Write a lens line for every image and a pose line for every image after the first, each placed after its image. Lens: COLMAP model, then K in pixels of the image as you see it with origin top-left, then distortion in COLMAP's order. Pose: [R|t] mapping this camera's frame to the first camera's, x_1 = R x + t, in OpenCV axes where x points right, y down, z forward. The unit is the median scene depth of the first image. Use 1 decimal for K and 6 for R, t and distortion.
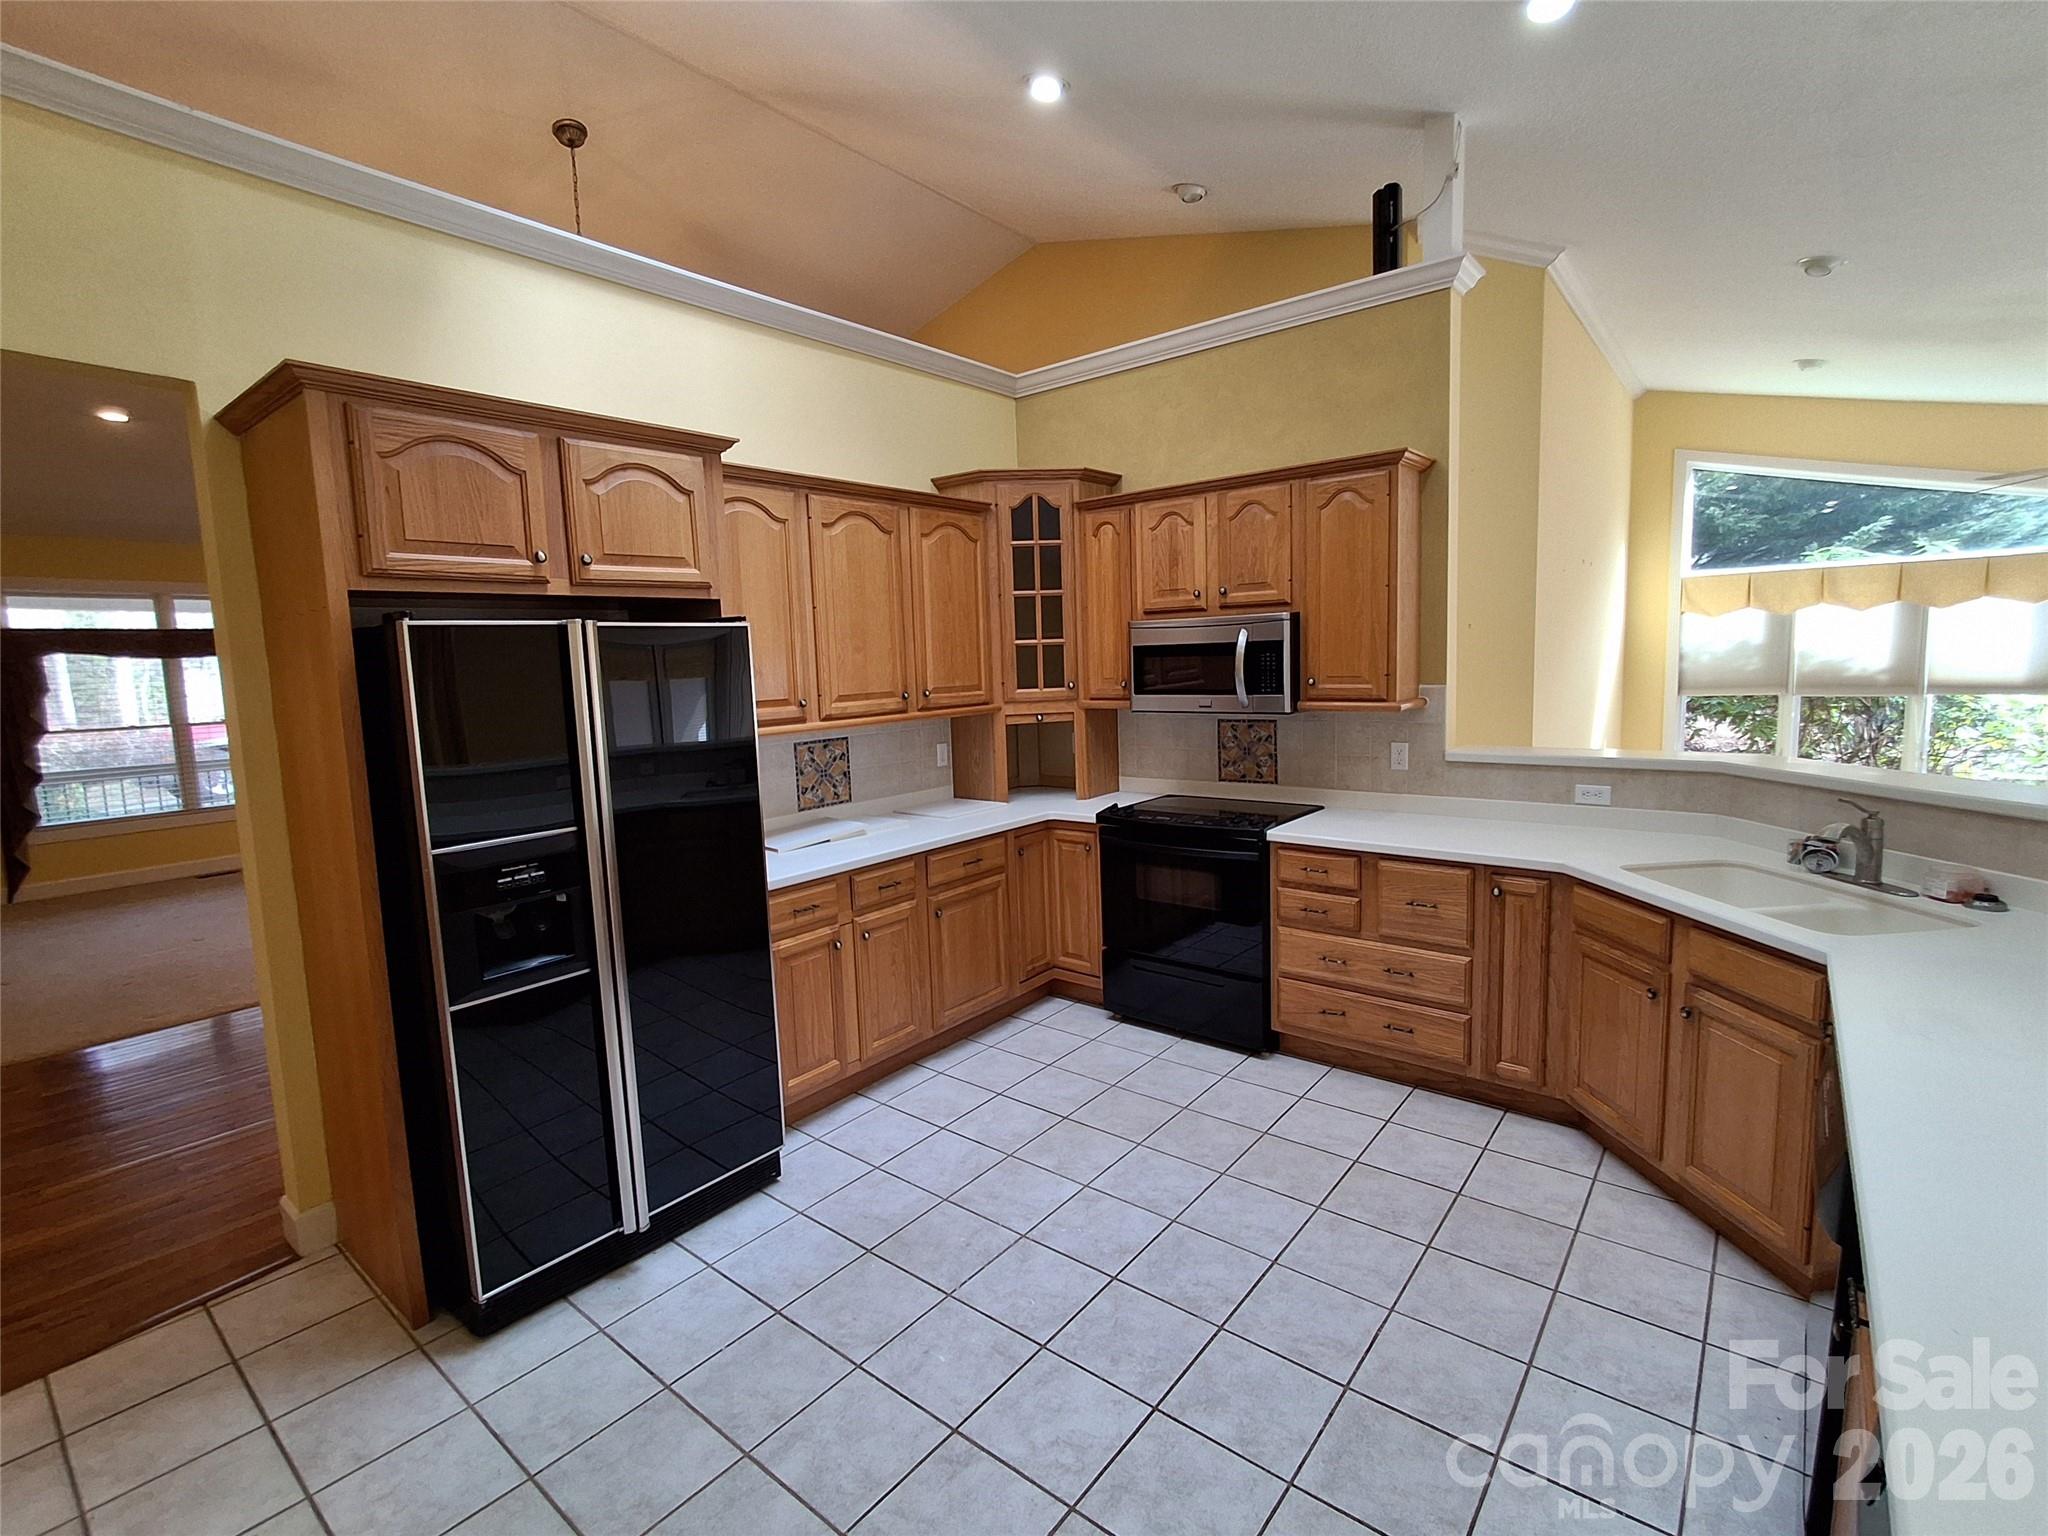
lens RADIAL K [[930.0, 0, 1021.5], [0, 930.0, 760.1], [0, 0, 1]] dist [-0.010733, -0.000546]
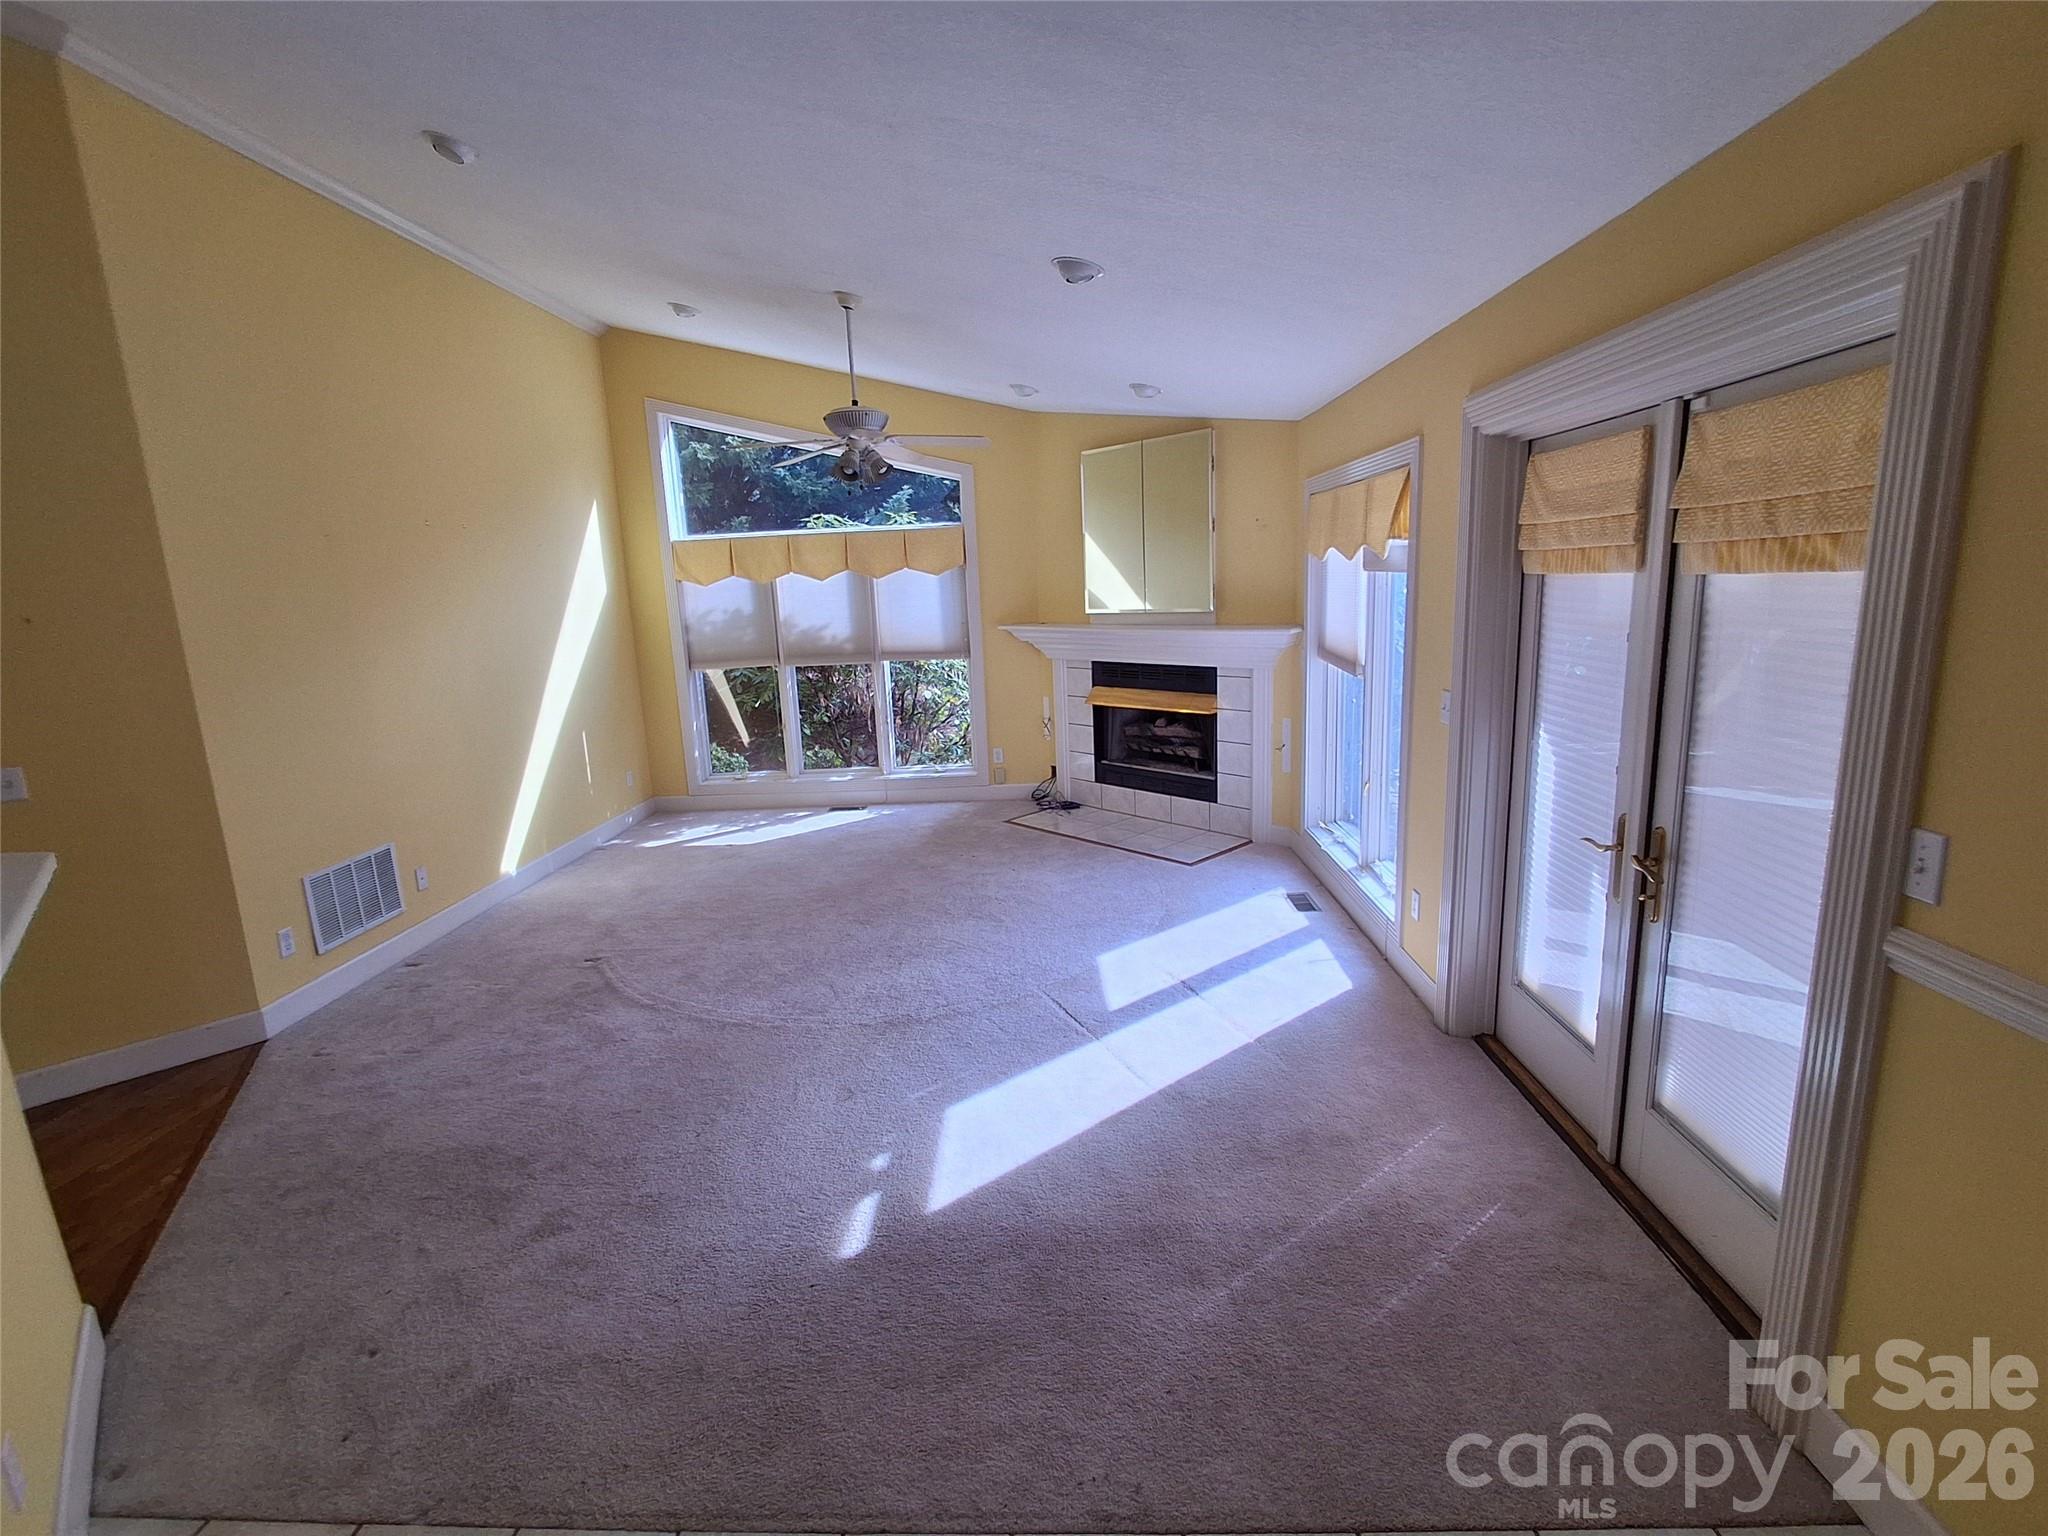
lens RADIAL K [[930.0, 0, 1021.5], [0, 930.0, 760.1], [0, 0, 1]] dist [-0.010733, -0.000546]
pose [[0.803010, -0.115865, 0.584595, 0.459603], [0.083972, 0.993130, 0.081490, -0.031409], [-0.590021, -0.016348, 0.807223, 0.052757]]
